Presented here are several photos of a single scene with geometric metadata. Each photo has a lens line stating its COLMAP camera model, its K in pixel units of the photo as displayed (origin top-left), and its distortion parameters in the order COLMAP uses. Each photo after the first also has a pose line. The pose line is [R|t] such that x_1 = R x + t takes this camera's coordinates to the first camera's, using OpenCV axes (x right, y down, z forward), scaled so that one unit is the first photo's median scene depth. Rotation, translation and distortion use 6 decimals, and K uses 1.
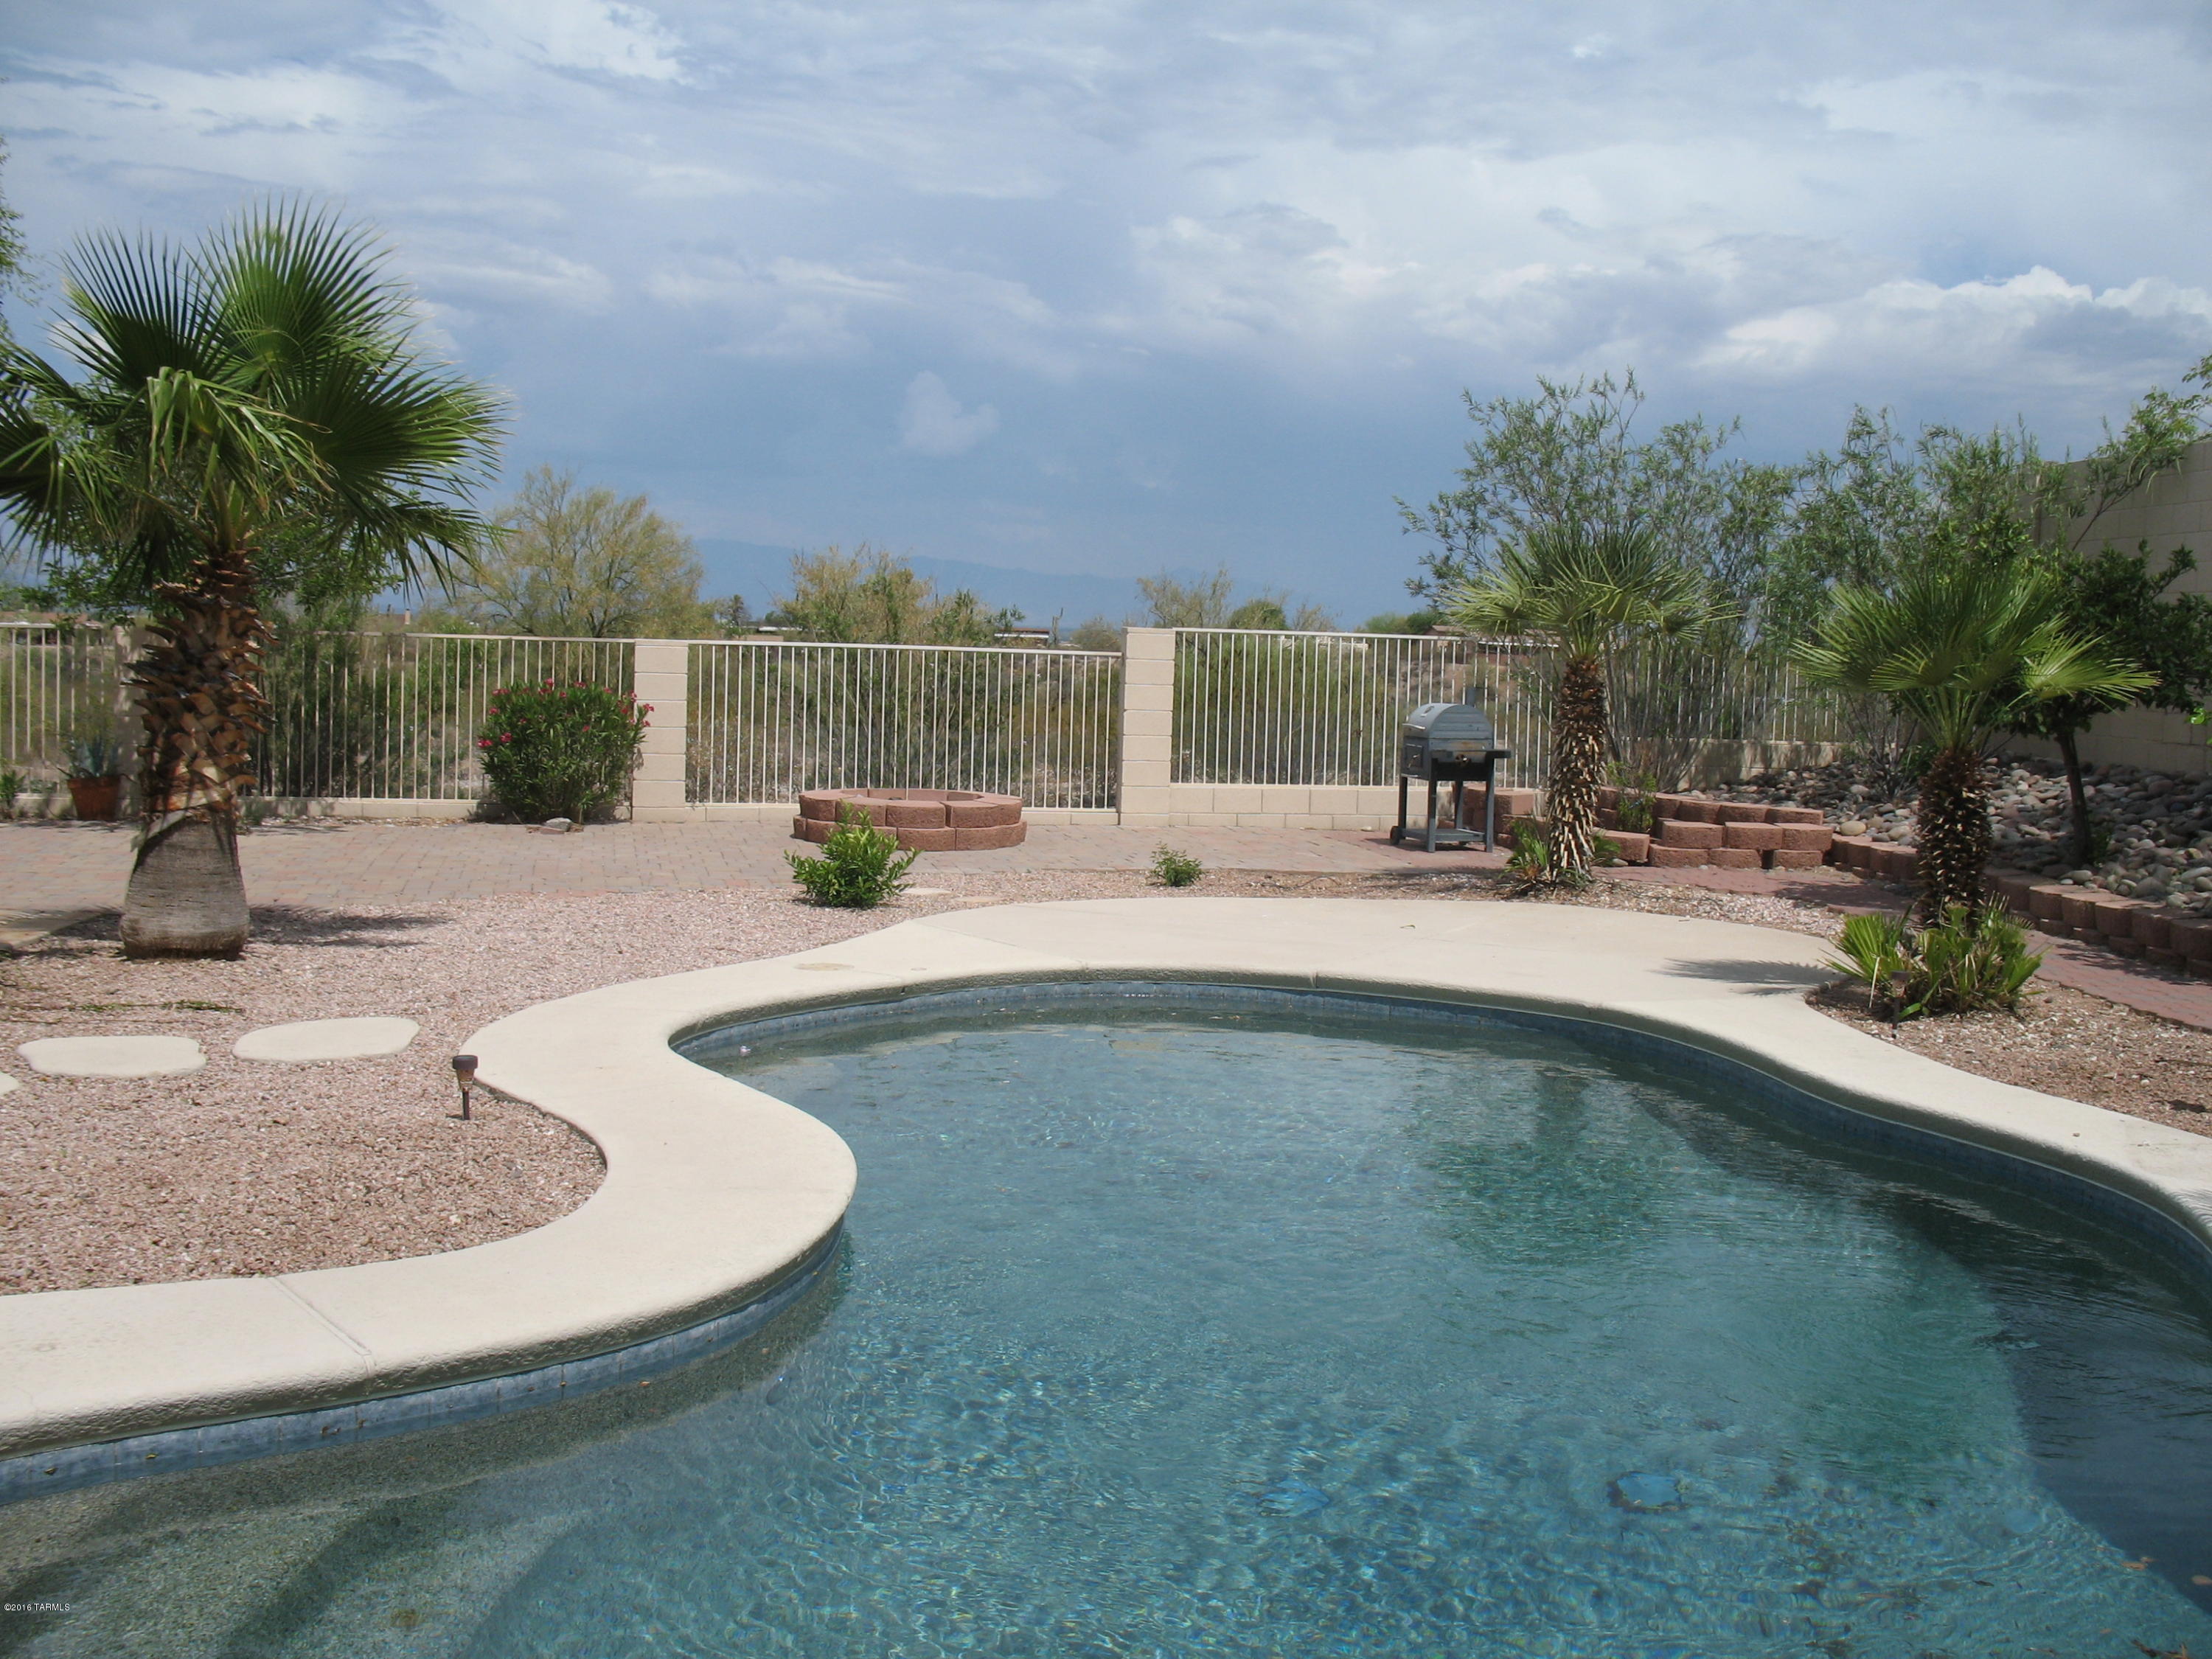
lens RADIAL K [[2288.9, 0, 1107.3], [0, 2288.9, 791.9], [0, 0, 1]] dist [-0.186990, 0.215980]
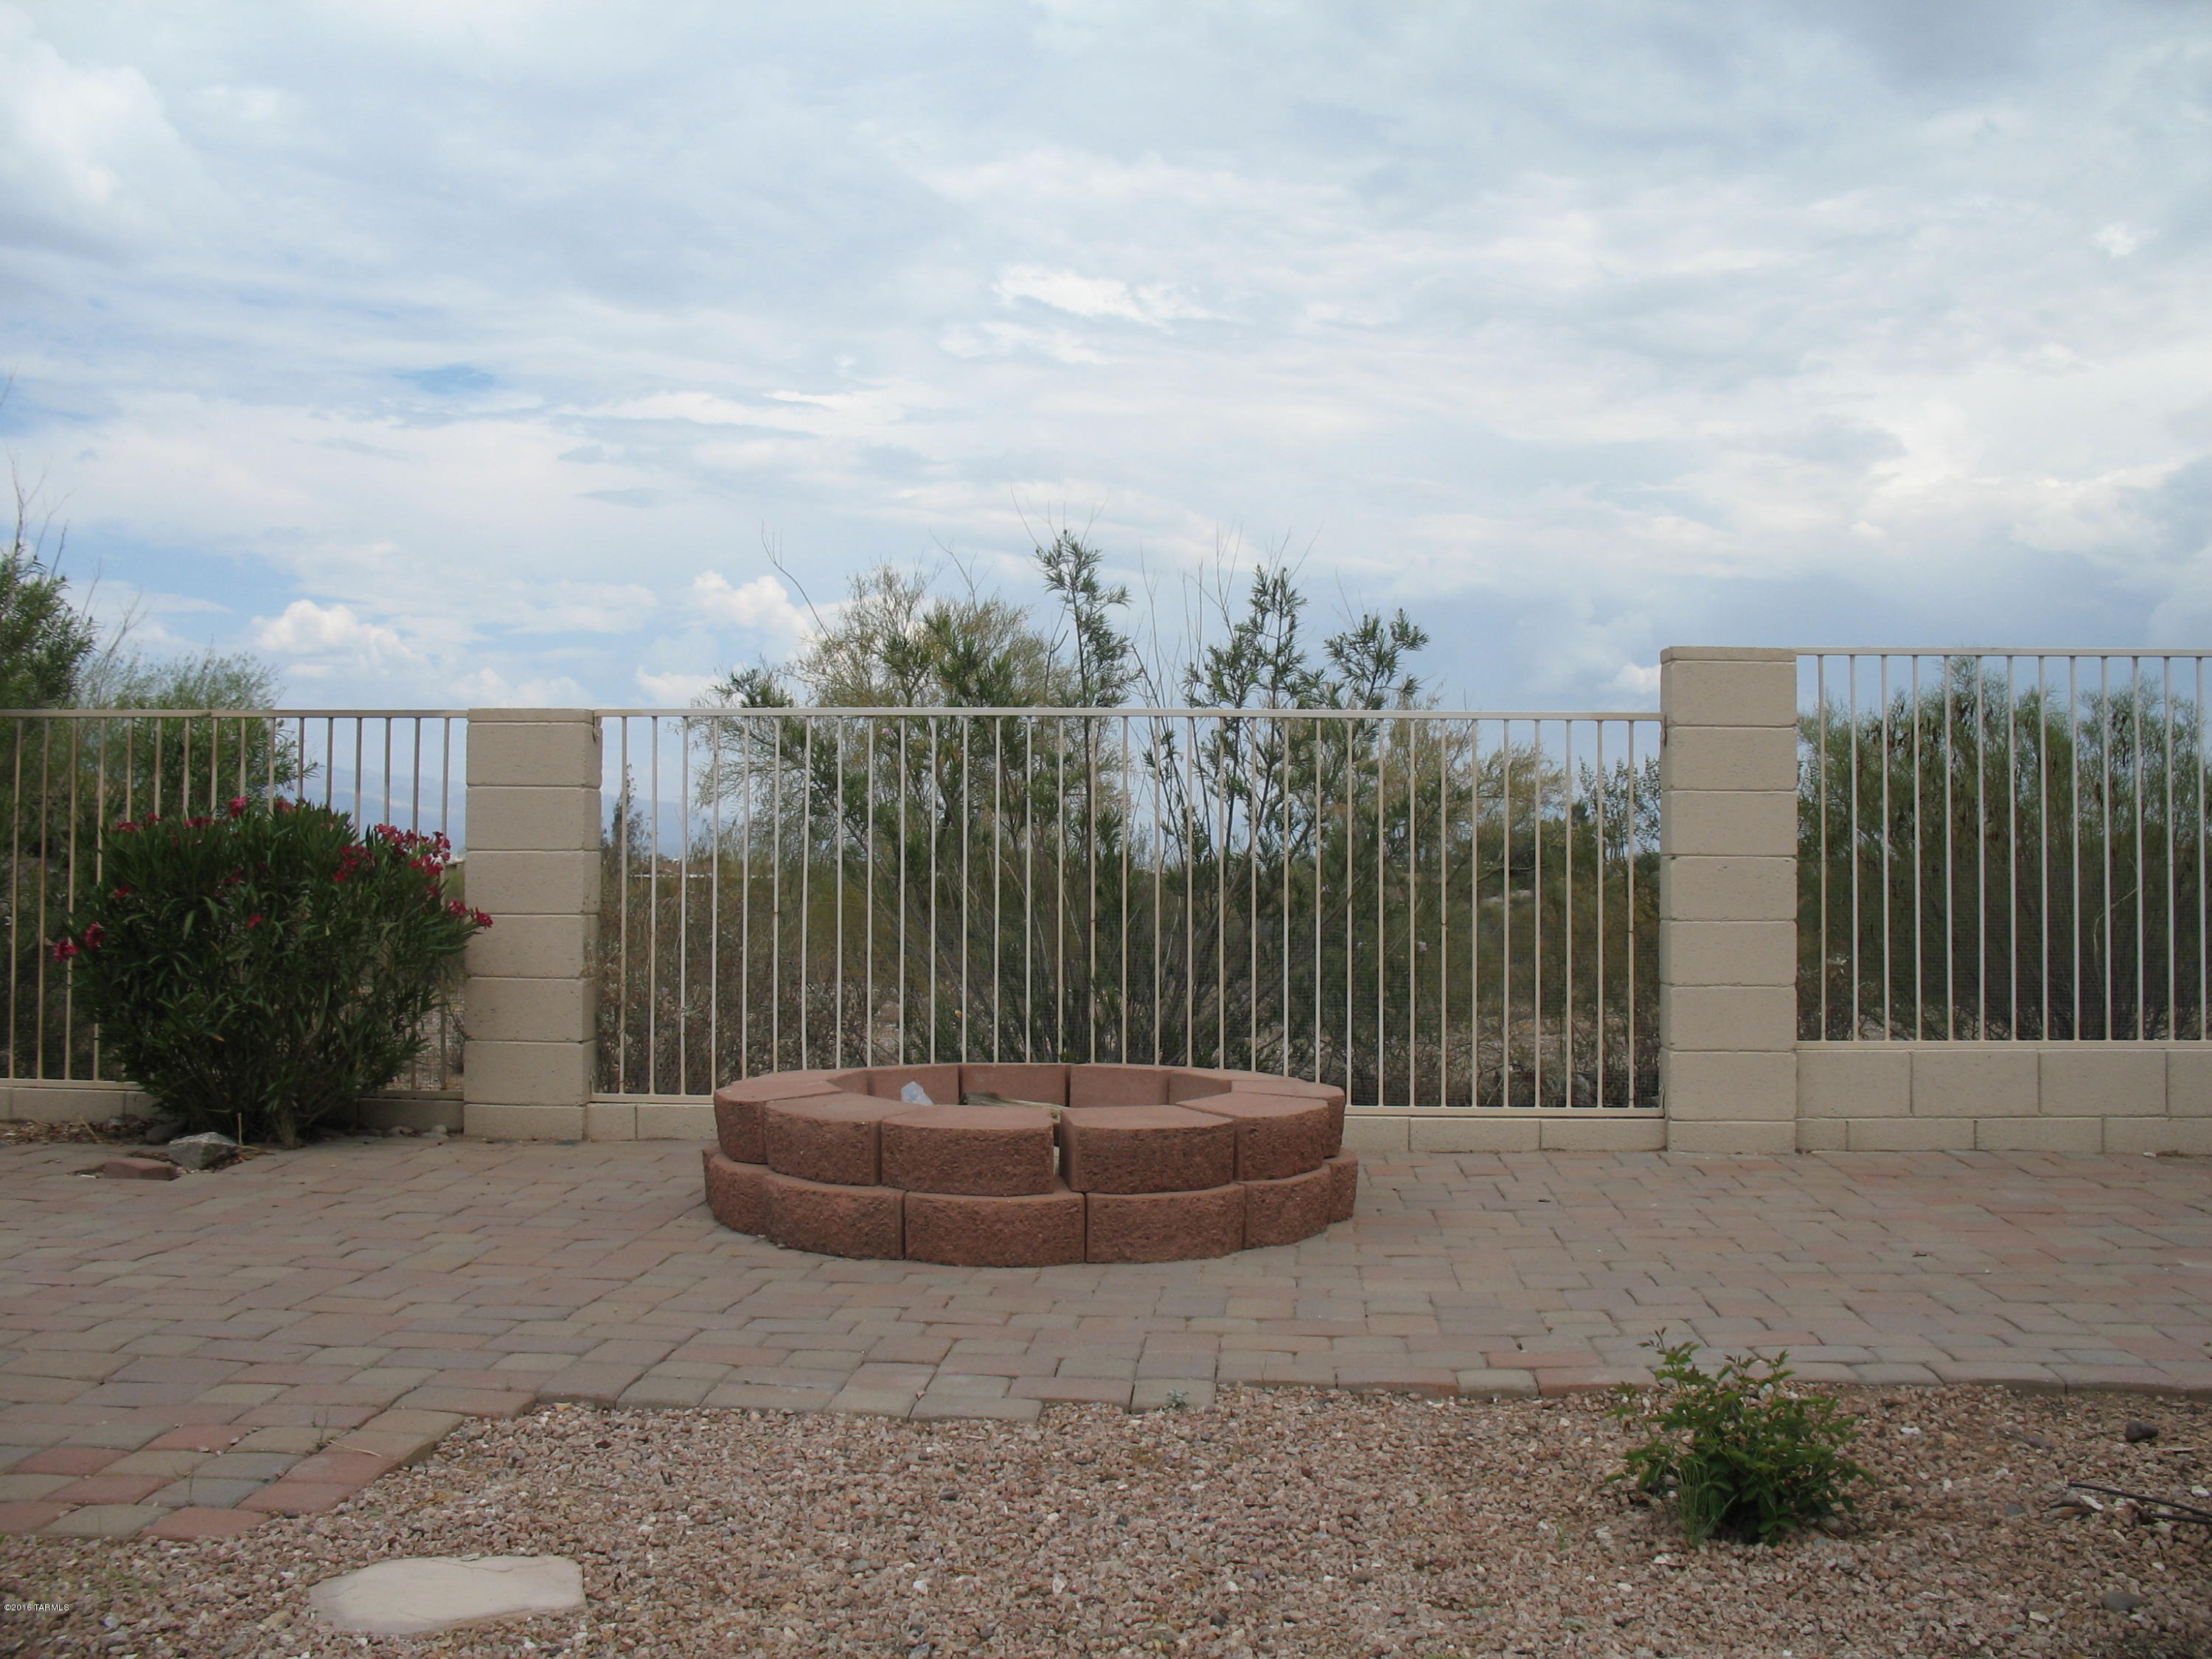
lens RADIAL K [[2288.9, 0, 1107.3], [0, 2288.9, 791.9], [0, 0, 1]] dist [-0.186990, 0.215980]
pose [[0.958832, -0.033680, -0.281971, 0.024265], [0.002284, 0.993824, -0.110942, -0.003837], [0.283966, 0.105730, 0.952987, 0.598534]]
